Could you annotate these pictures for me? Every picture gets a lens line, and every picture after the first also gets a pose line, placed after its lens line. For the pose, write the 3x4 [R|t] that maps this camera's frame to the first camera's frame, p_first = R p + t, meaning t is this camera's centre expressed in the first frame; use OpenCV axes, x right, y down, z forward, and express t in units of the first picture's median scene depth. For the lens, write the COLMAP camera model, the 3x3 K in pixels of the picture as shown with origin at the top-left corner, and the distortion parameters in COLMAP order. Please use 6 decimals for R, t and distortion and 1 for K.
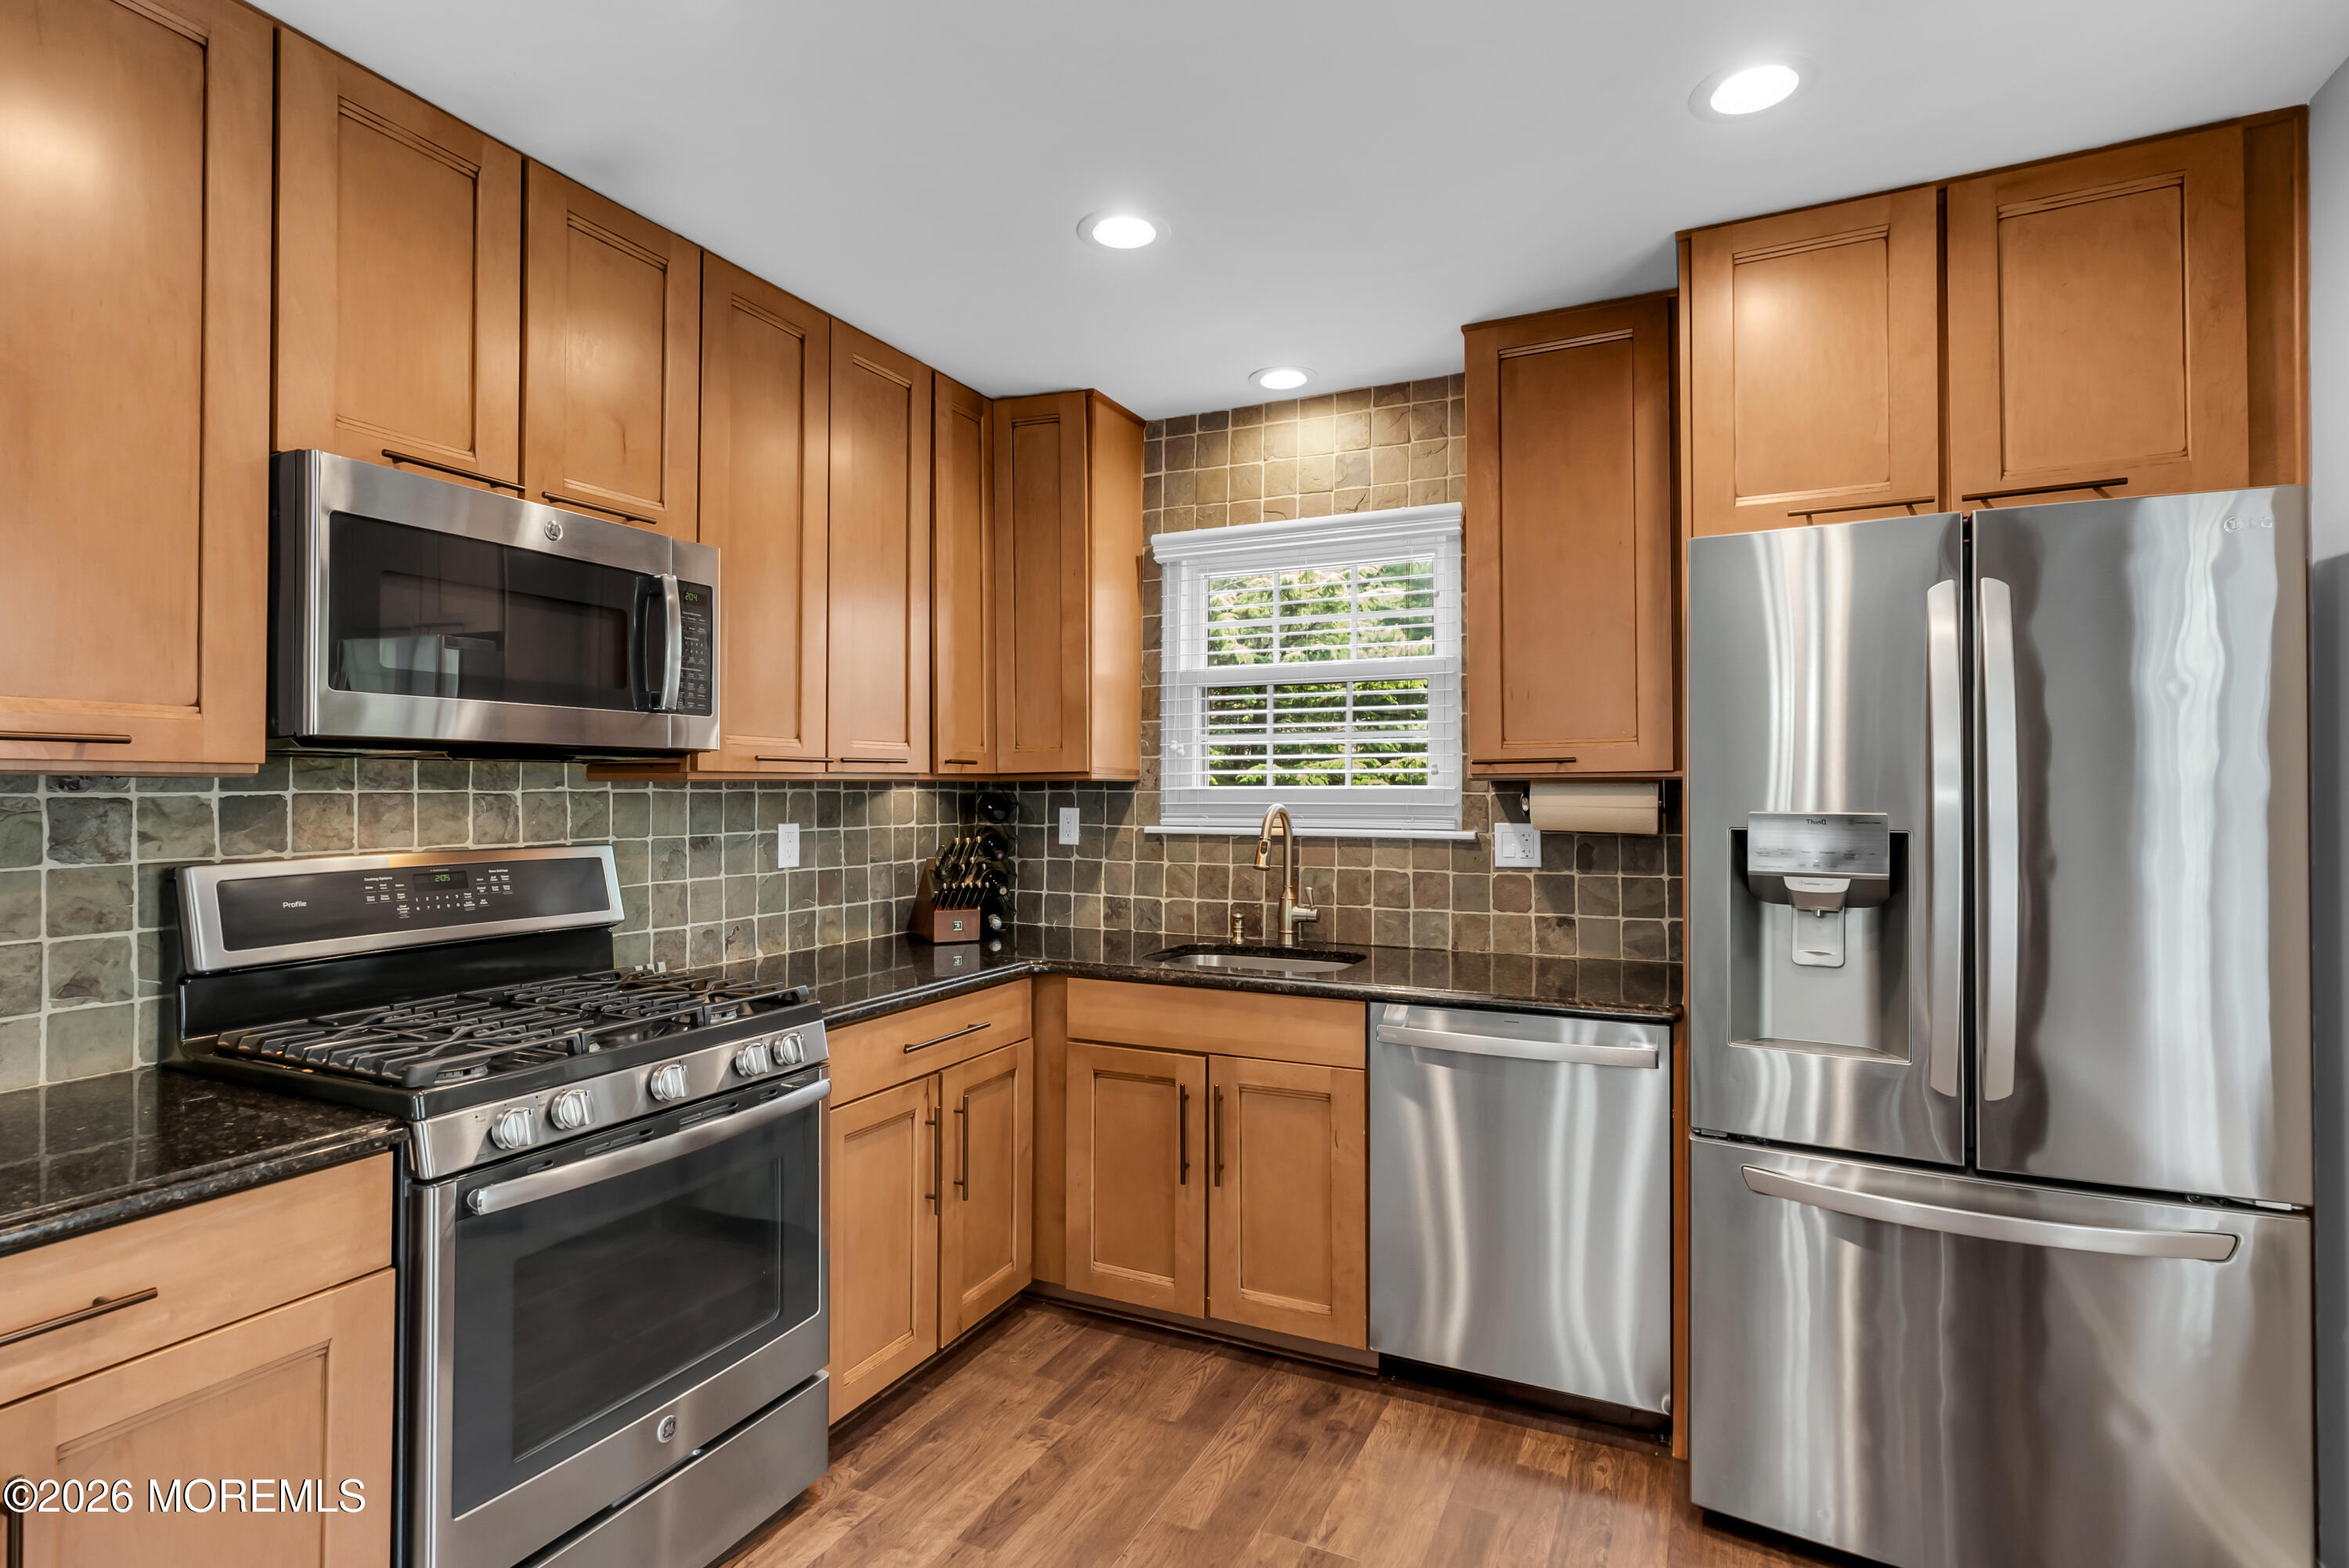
lens RADIAL K [[1168.3, 0, 1162.4], [0, 1168.3, 780.6], [0, 0, 1]] dist [-0.001194, 0.000597]
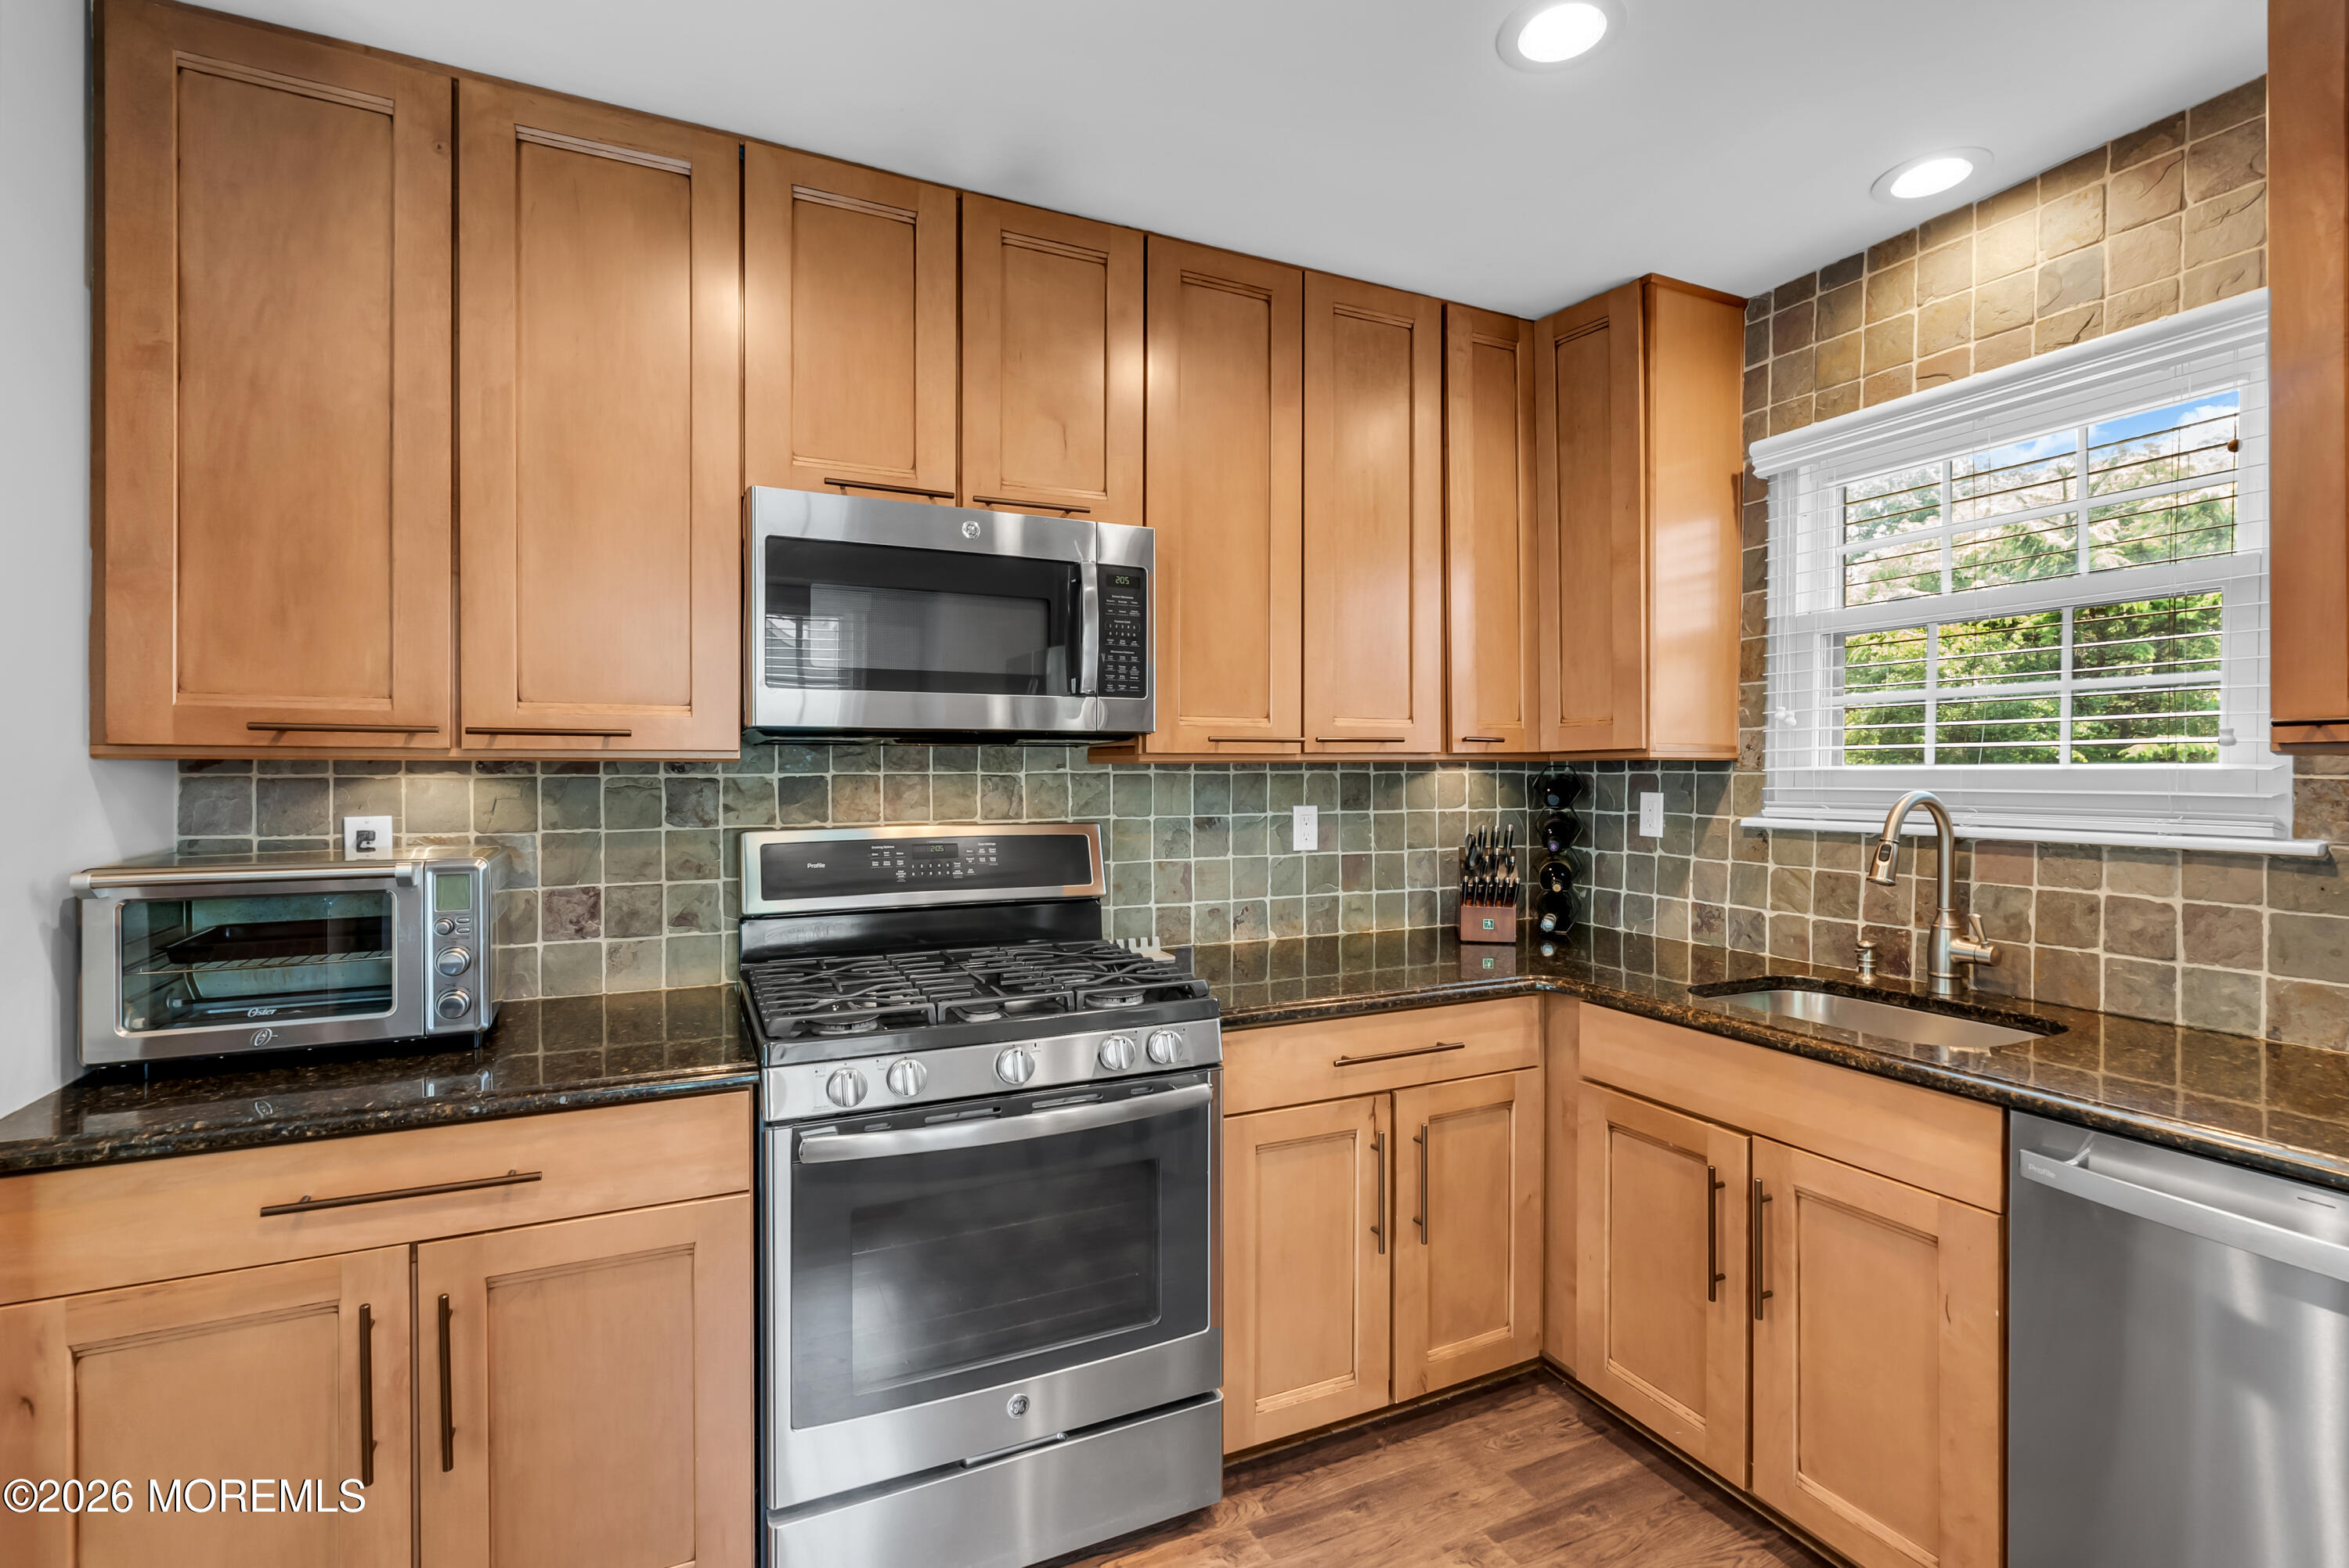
lens RADIAL K [[1066.0, 0, 1169.7], [0, 1066.0, 776.8], [0, 0, 1]] dist [-0.008480, 0.003783]
pose [[0.775807, 0.002218, -0.630966, 0.168053], [0.005996, 0.999923, 0.010887, 0.002120], [0.630942, -0.012230, 0.775734, 0.248983]]
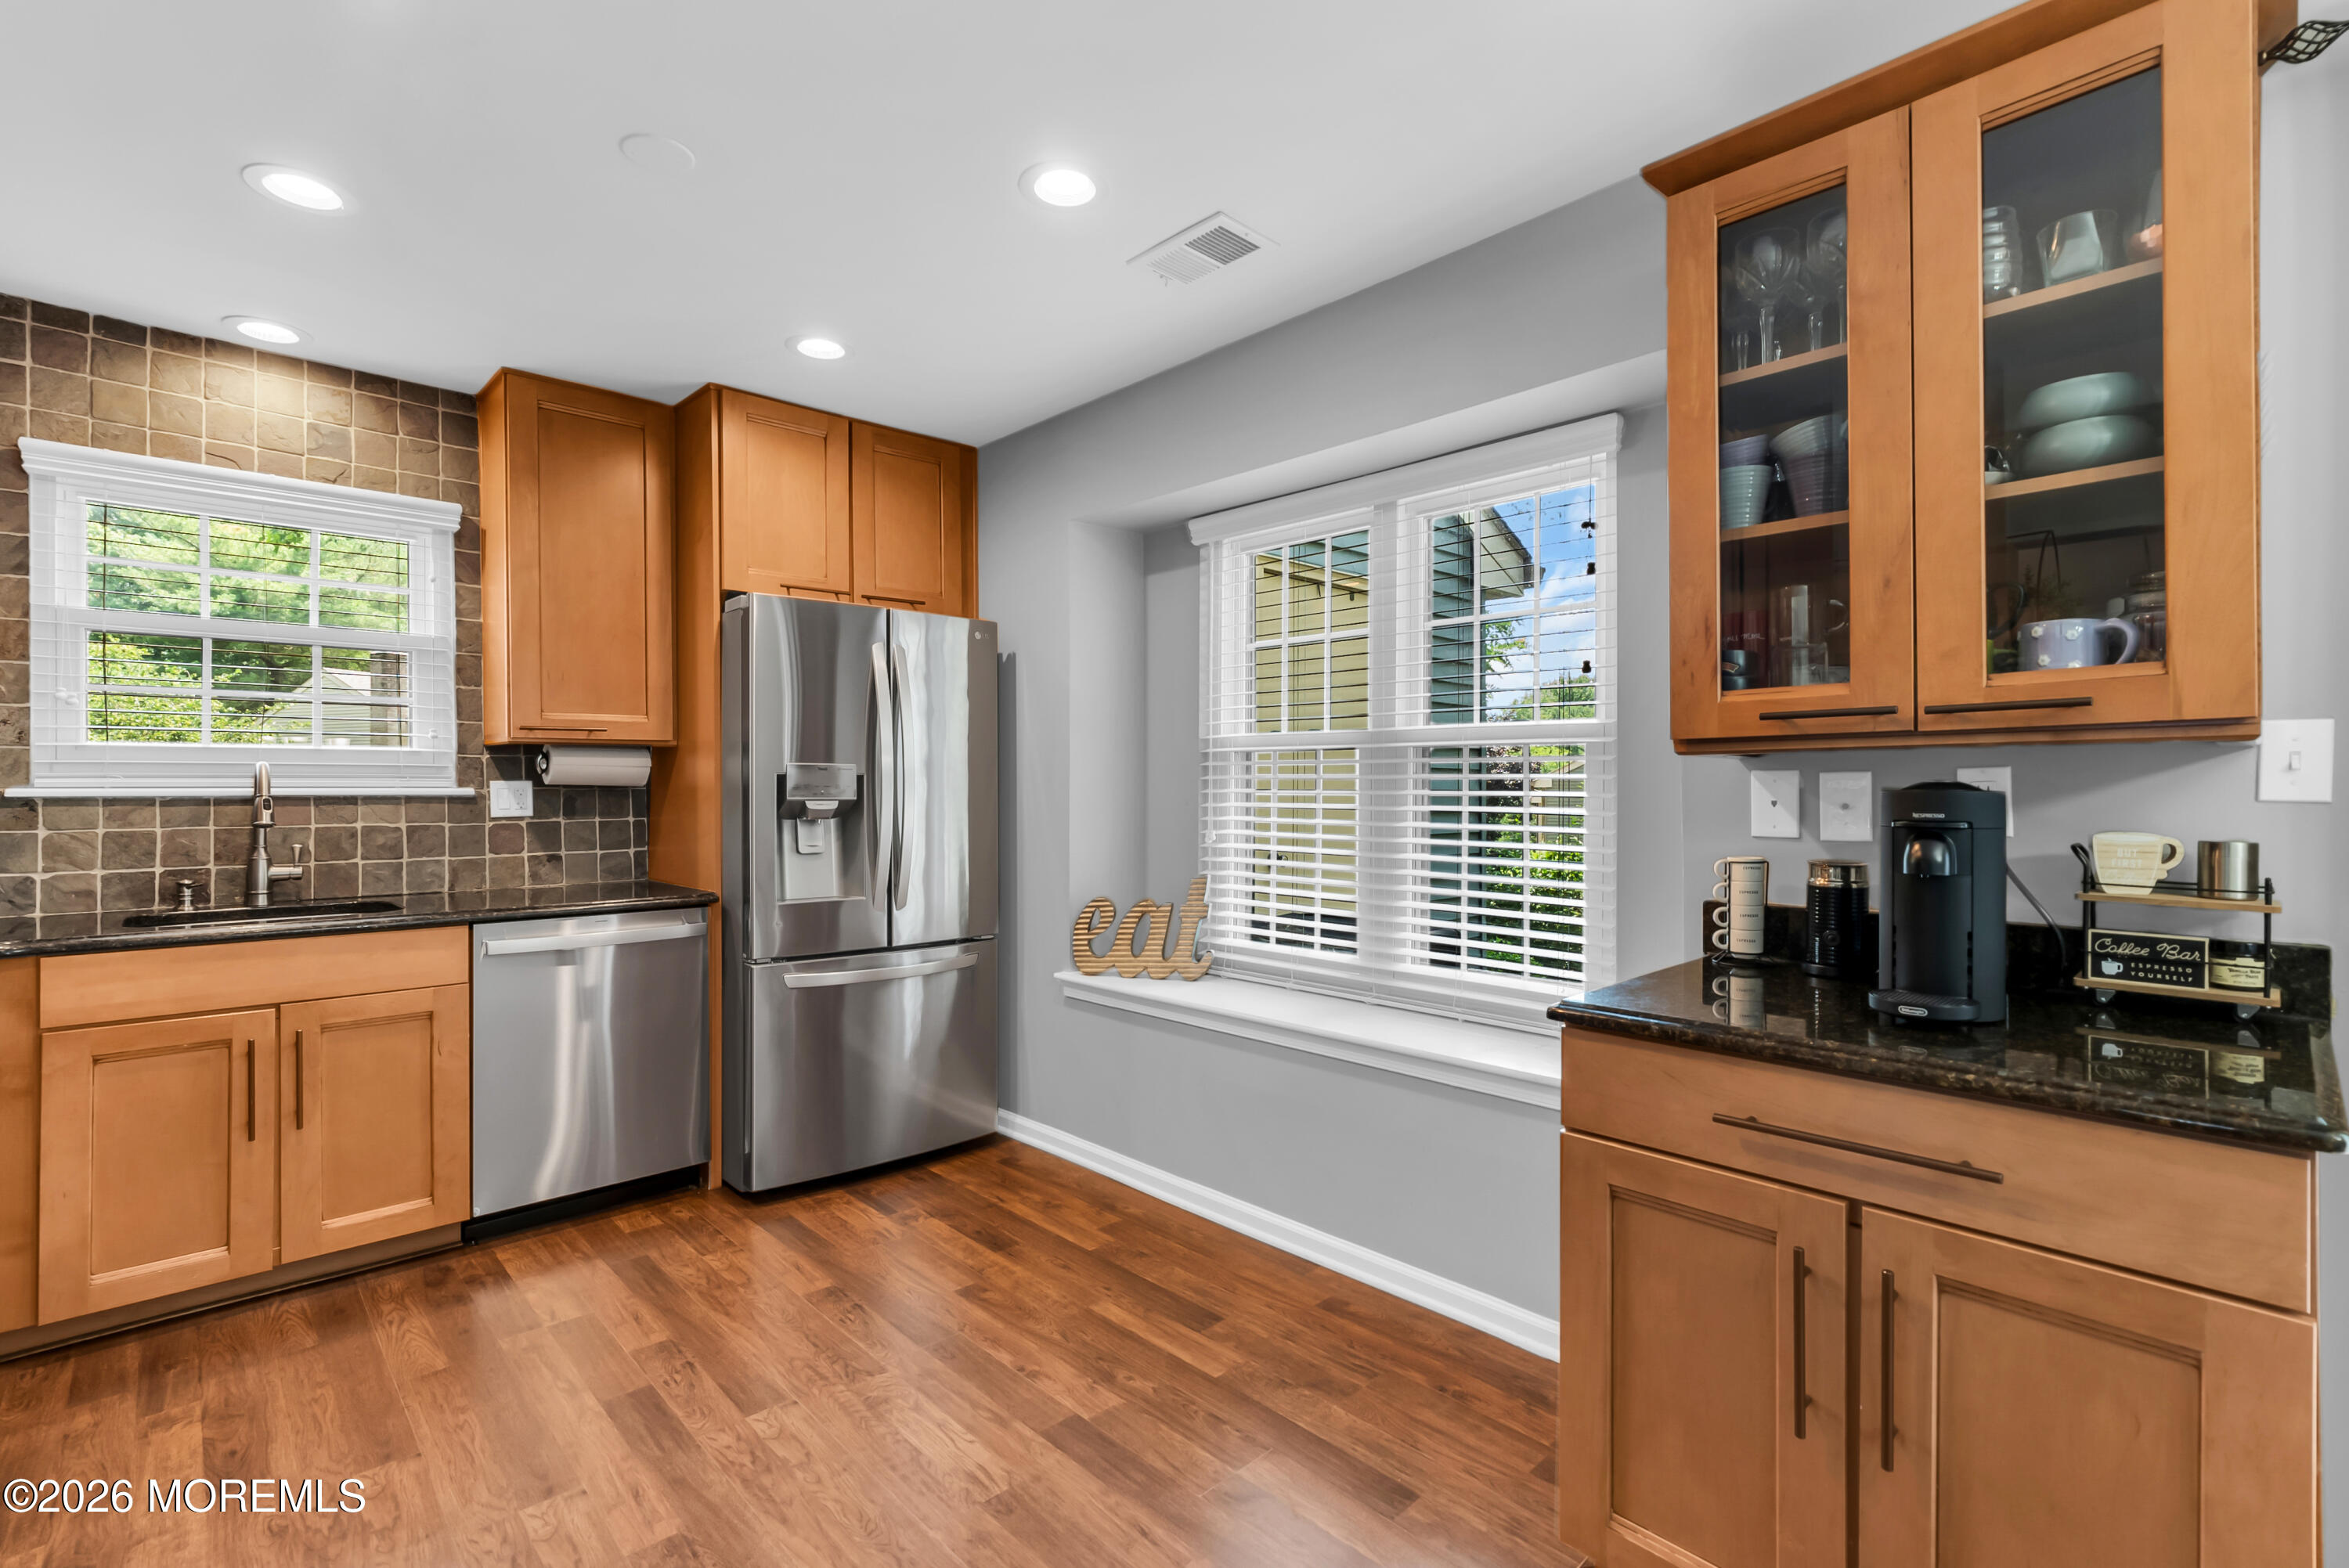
lens RADIAL K [[1066.0, 0, 1191.4], [0, 1066.0, 787.2], [0, 0, 1]] dist [-0.008480, 0.003783]
pose [[0.337402, 0.000615, 0.941360, -0.531935], [-0.004192, 0.999991, 0.000849, 0.041650], [-0.941351, -0.004232, 0.337402, -0.044017]]
